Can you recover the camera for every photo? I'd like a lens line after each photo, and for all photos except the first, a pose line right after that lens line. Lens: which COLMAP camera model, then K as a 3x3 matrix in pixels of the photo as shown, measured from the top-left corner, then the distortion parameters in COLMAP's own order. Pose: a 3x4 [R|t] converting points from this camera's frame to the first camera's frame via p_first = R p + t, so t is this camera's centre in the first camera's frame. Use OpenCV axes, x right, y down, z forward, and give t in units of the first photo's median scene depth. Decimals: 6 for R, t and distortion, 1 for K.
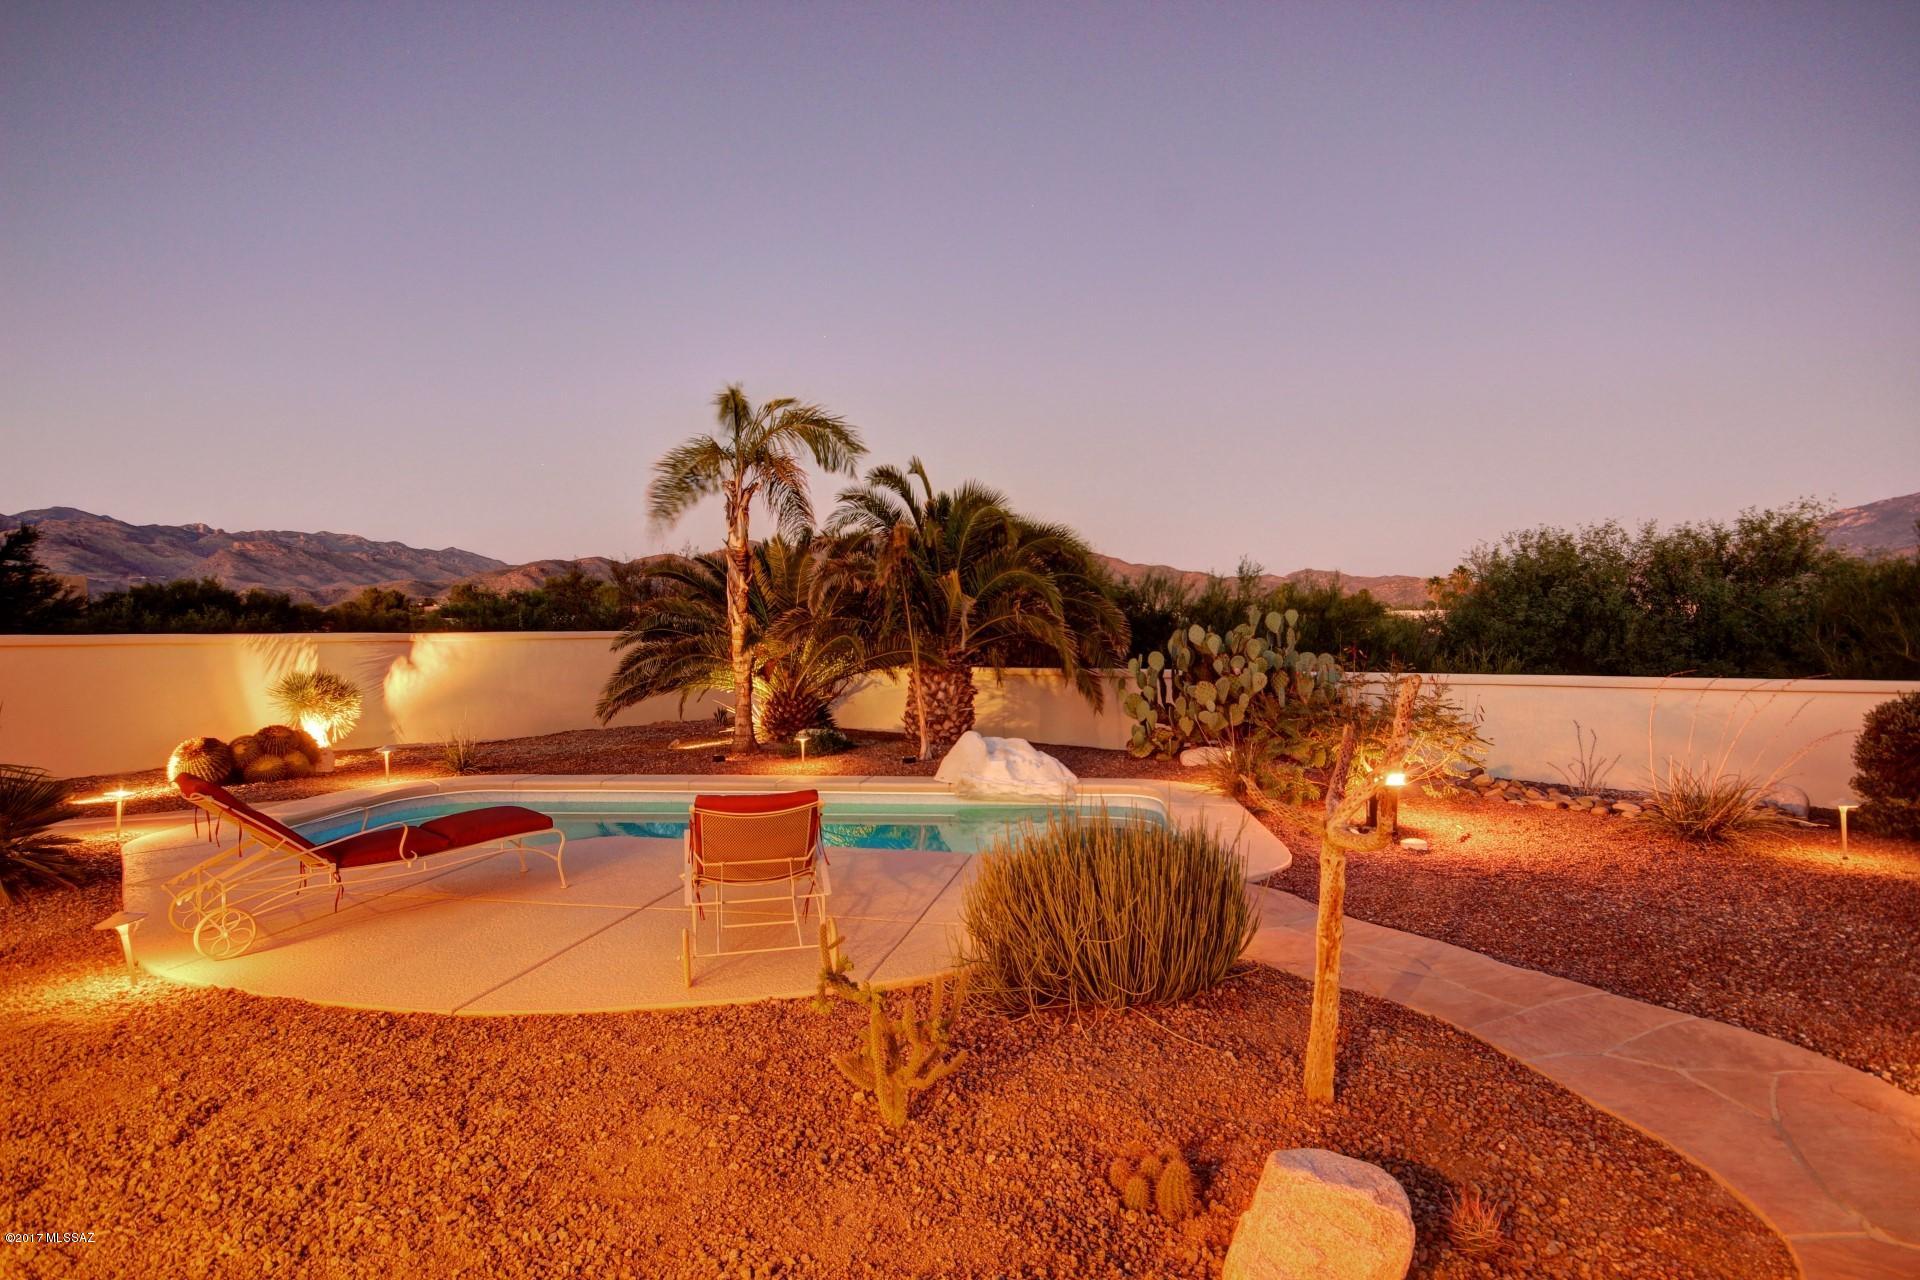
lens RADIAL K [[1081.4, 0, 960.0], [0, 1081.4, 640.0], [0, 0, 1]] dist [-0.000920, 0.000746]
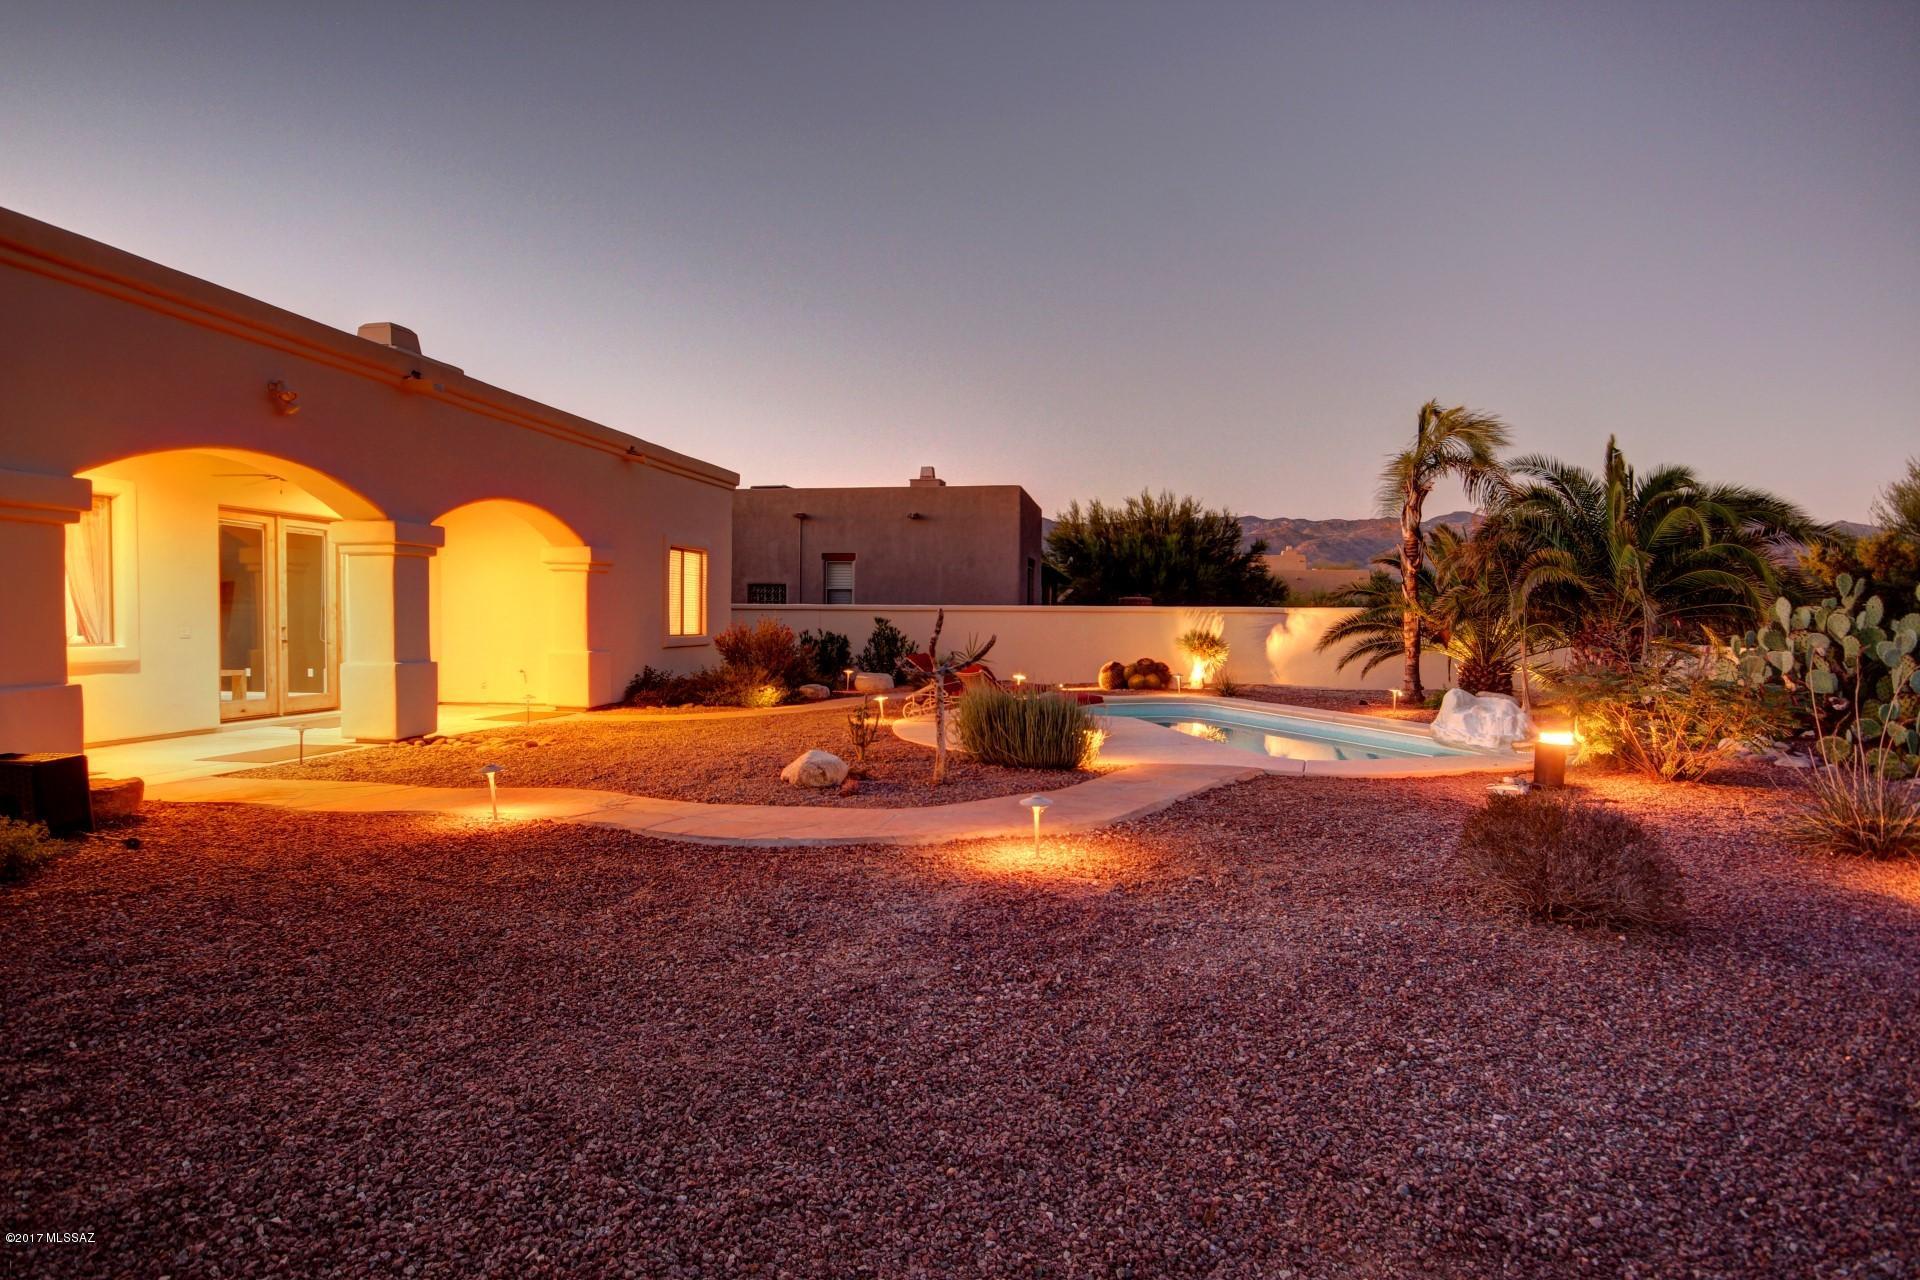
lens RADIAL K [[1081.4, 0, 960.0], [0, 1081.4, 640.0], [0, 0, 1]] dist [-0.000920, 0.000746]
pose [[0.396315, 0.030066, -0.917622, 0.659773], [-0.021241, 0.999496, 0.023575, 0.012309], [0.917869, 0.010148, 0.396754, 0.037260]]
